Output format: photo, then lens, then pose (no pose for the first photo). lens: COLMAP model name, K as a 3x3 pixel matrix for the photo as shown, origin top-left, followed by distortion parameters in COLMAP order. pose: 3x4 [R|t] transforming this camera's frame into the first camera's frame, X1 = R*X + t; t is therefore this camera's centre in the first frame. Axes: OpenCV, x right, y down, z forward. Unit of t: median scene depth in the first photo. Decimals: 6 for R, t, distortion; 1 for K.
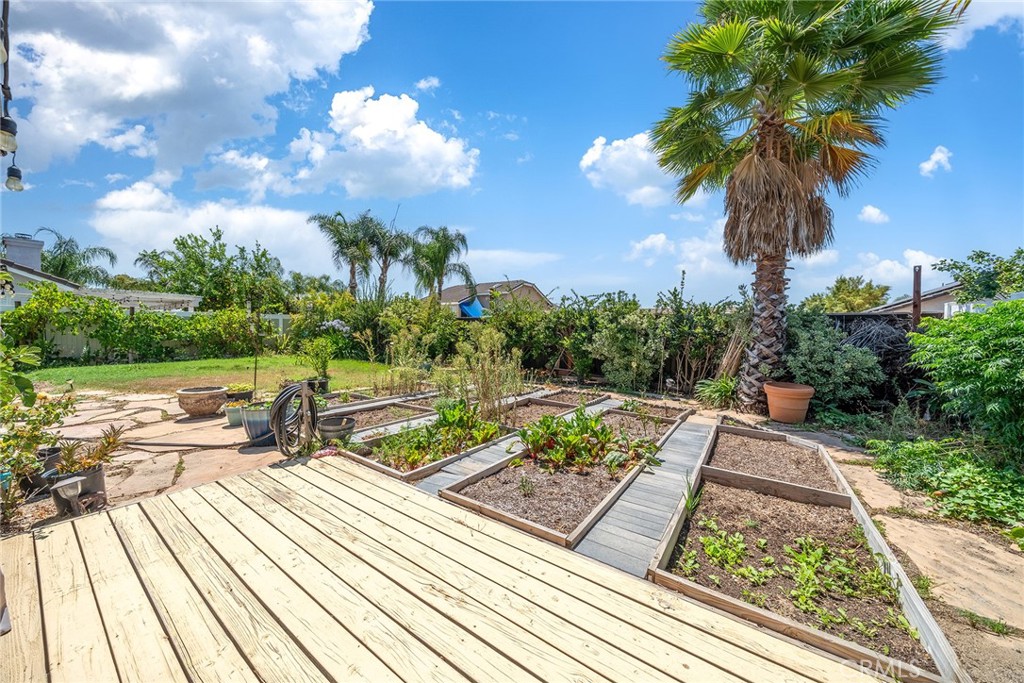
lens RADIAL K [[347.8, 0, 506.5], [0, 347.8, 335.4], [0, 0, 1]] dist [-0.001485, -0.000094]
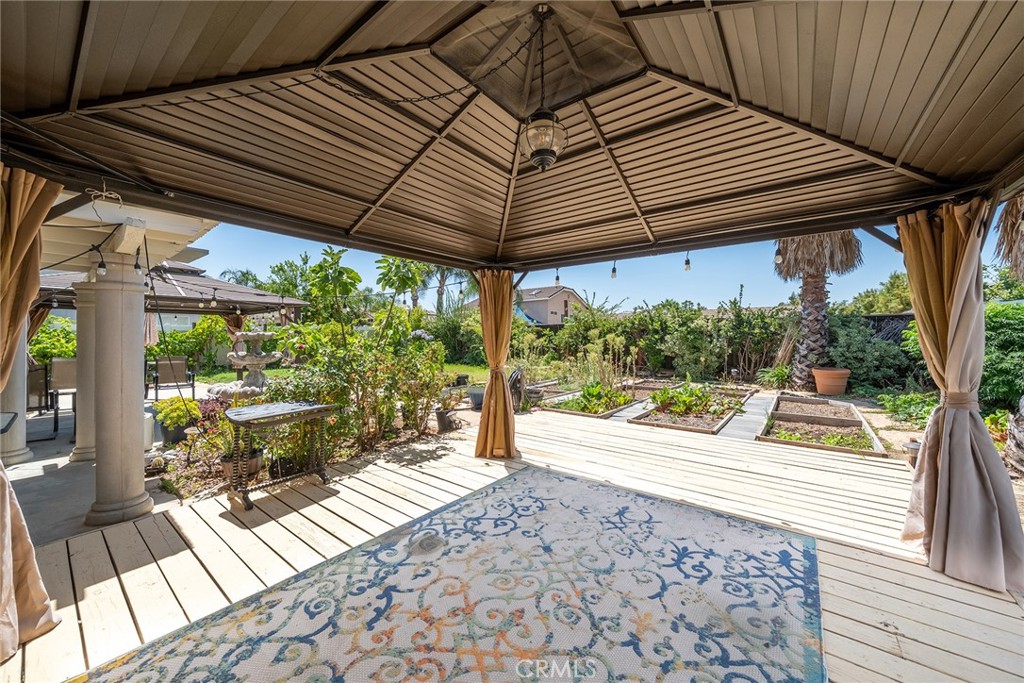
lens RADIAL K [[340.0, 0, 509.9], [0, 340.0, 332.9], [0, 0, 1]] dist [-0.000299, -0.000039]
pose [[0.994939, -0.028206, -0.096445, -0.297656], [0.026177, 0.999410, -0.022237, -0.003544], [0.097015, 0.019599, 0.995090, -0.432156]]
